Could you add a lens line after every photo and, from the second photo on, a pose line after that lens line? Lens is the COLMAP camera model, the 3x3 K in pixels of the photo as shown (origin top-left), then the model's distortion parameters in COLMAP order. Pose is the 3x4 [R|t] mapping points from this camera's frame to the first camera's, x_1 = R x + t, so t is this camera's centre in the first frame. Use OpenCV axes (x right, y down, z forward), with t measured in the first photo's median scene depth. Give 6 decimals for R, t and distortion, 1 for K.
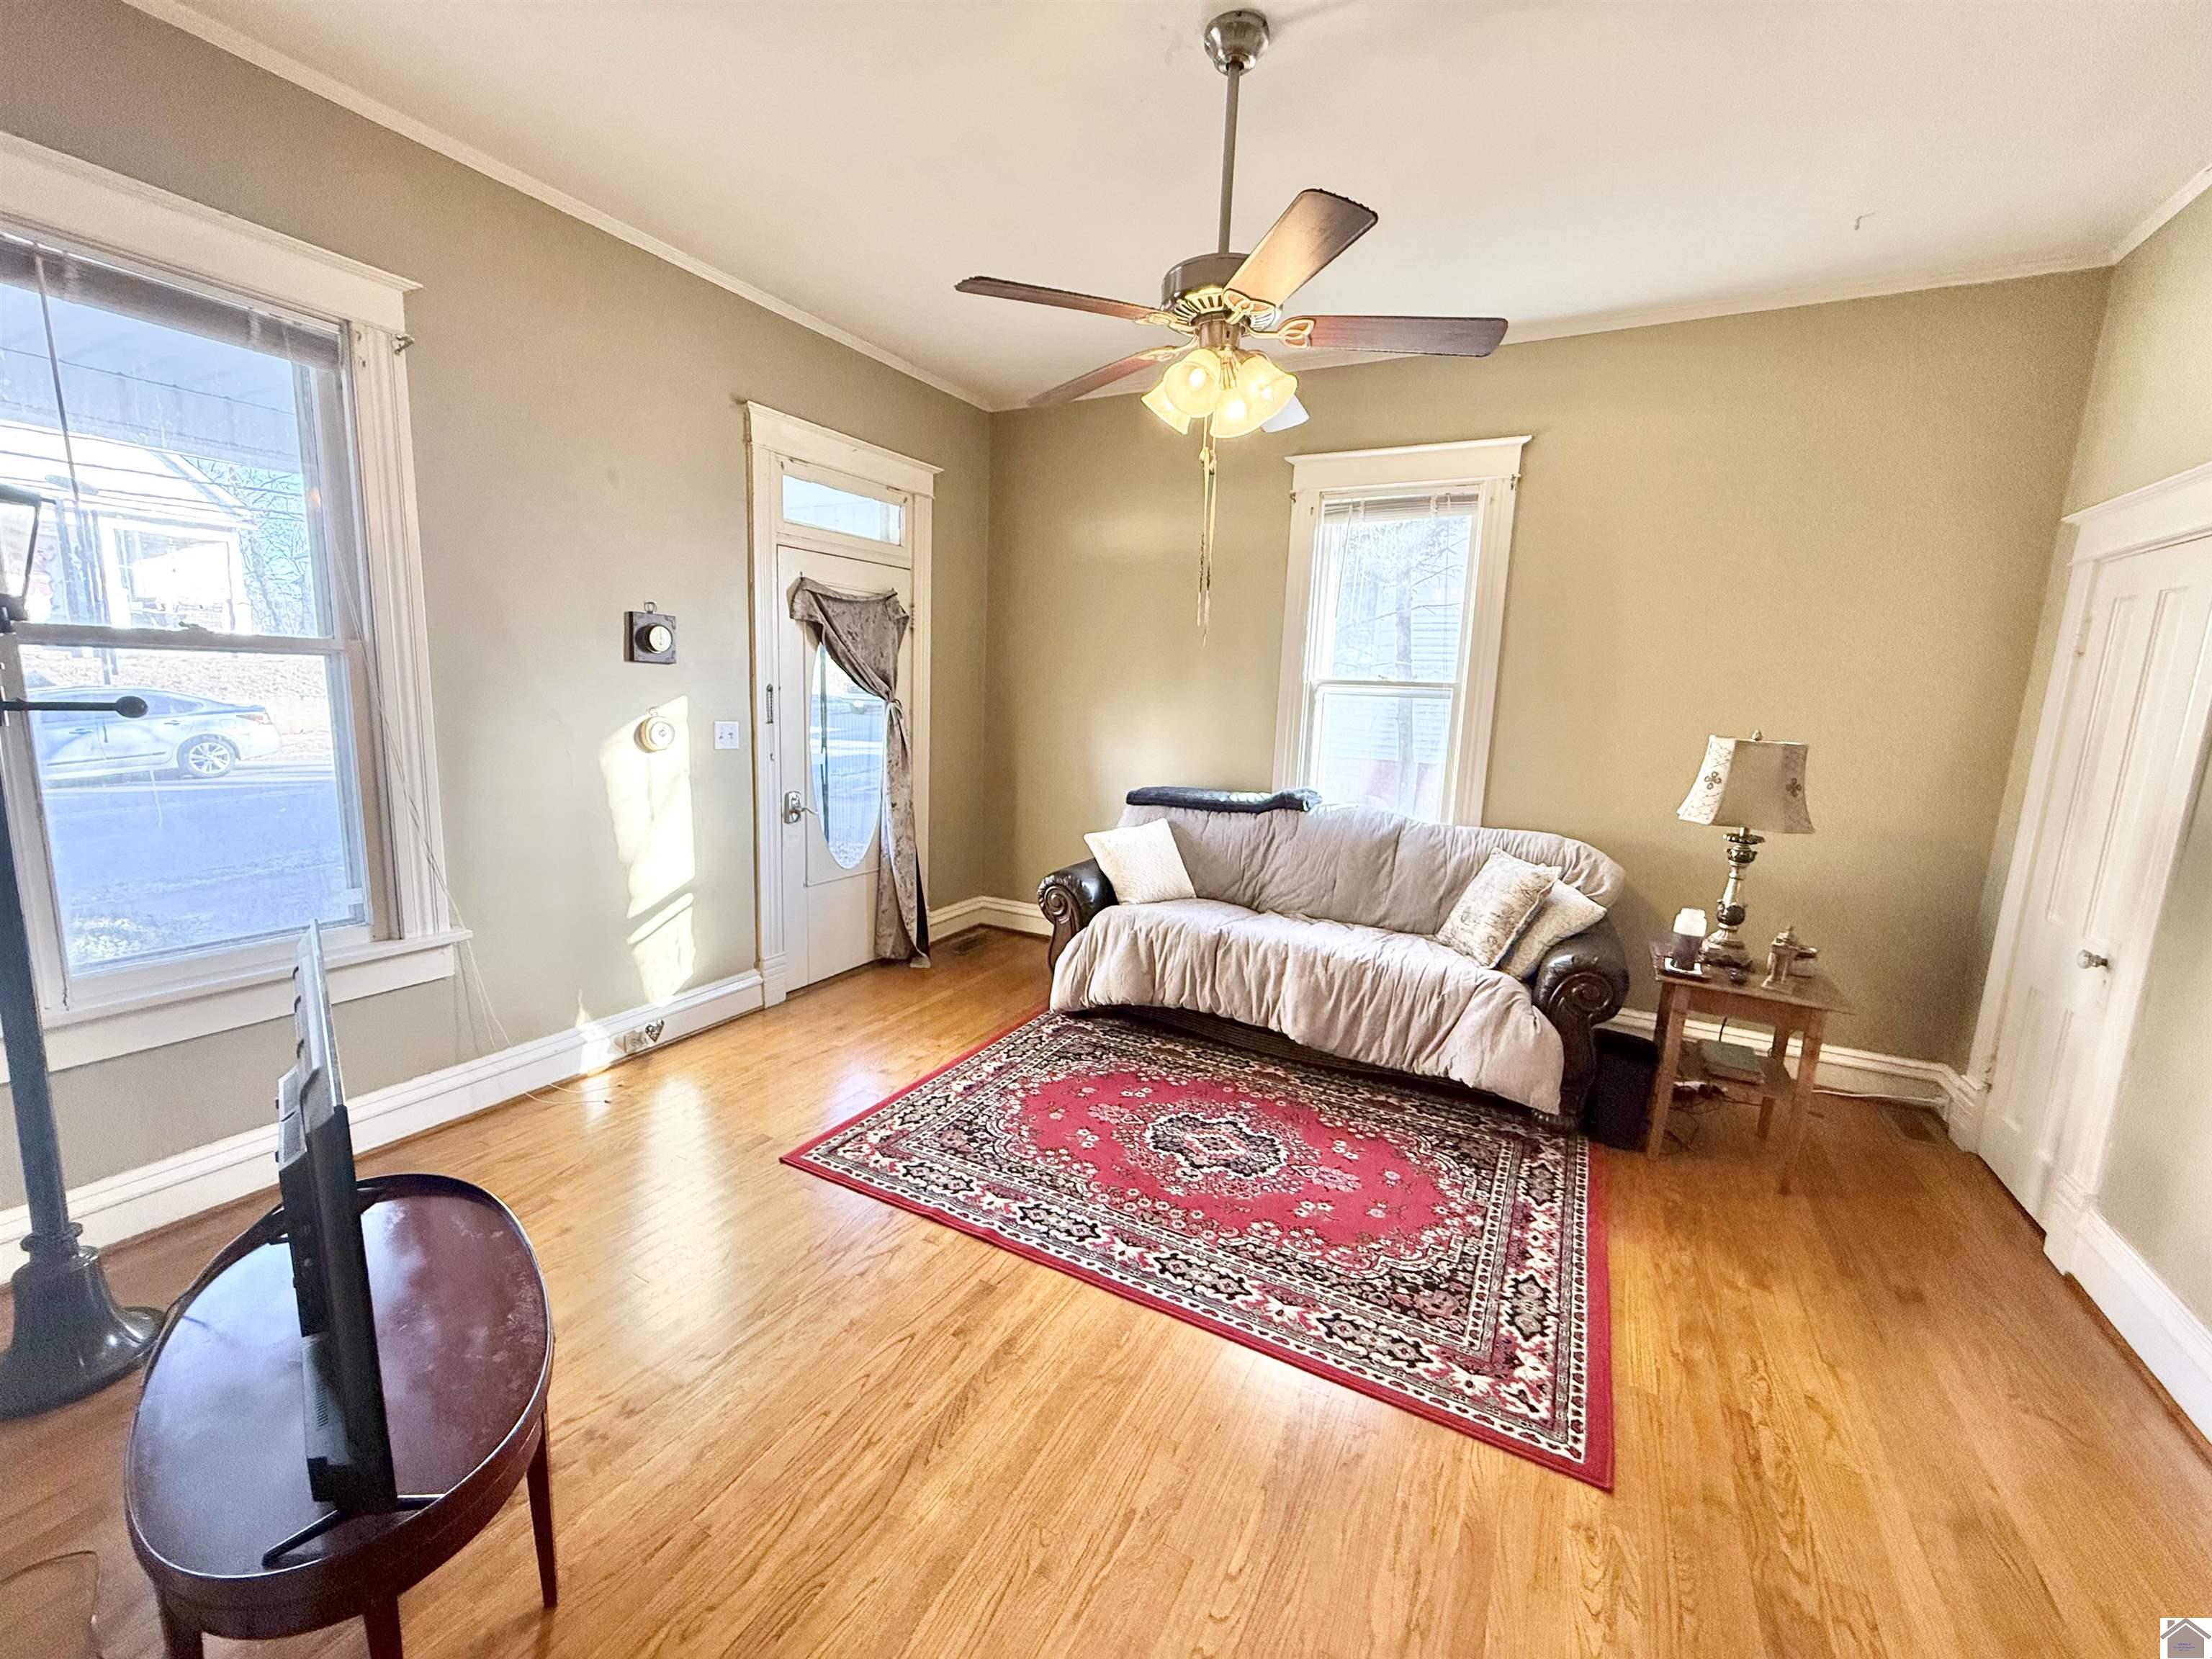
lens RADIAL K [[879.0, 0, 1106.0], [0, 879.0, 829.5], [0, 0, 1]] dist [0.001244, 0.000962]
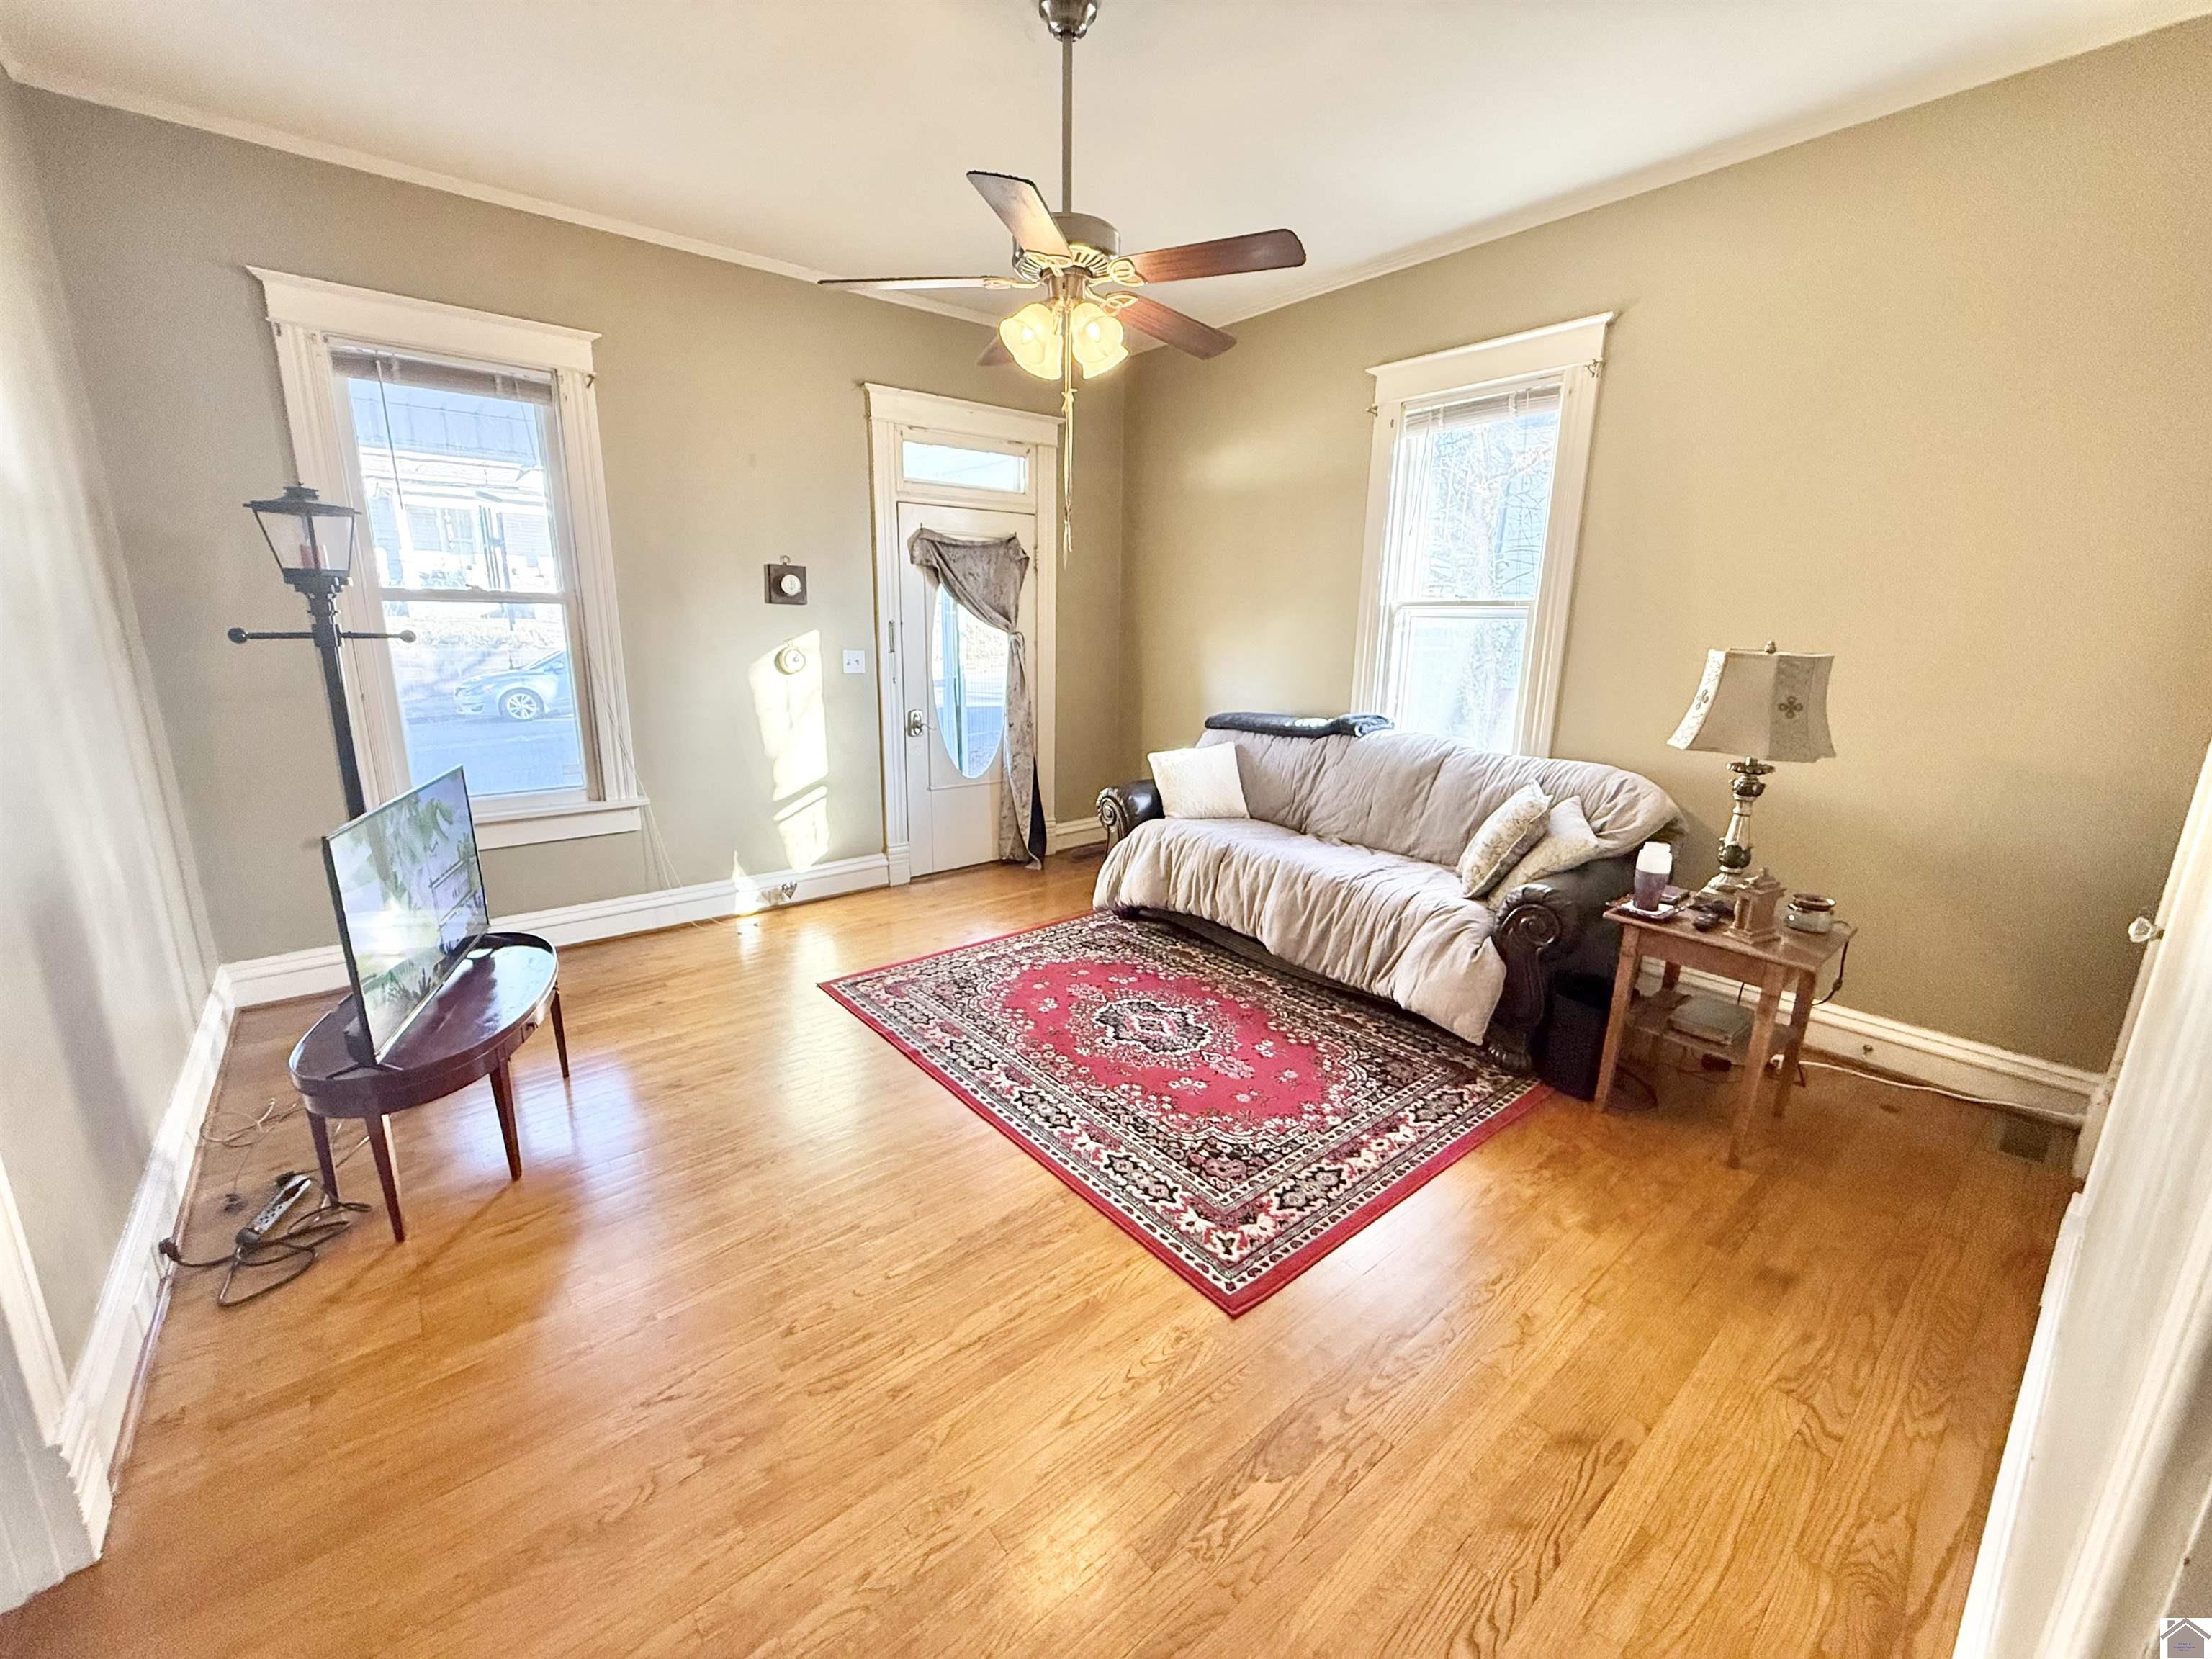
lens RADIAL K [[879.0, 0, 1106.0], [0, 879.0, 829.5], [0, 0, 1]] dist [0.001244, 0.000962]
pose [[0.927914, 0.062475, -0.367523, 0.387478], [-0.039491, 0.996783, 0.069737, 0.029443], [0.370697, -0.050196, 0.927396, -0.033273]]
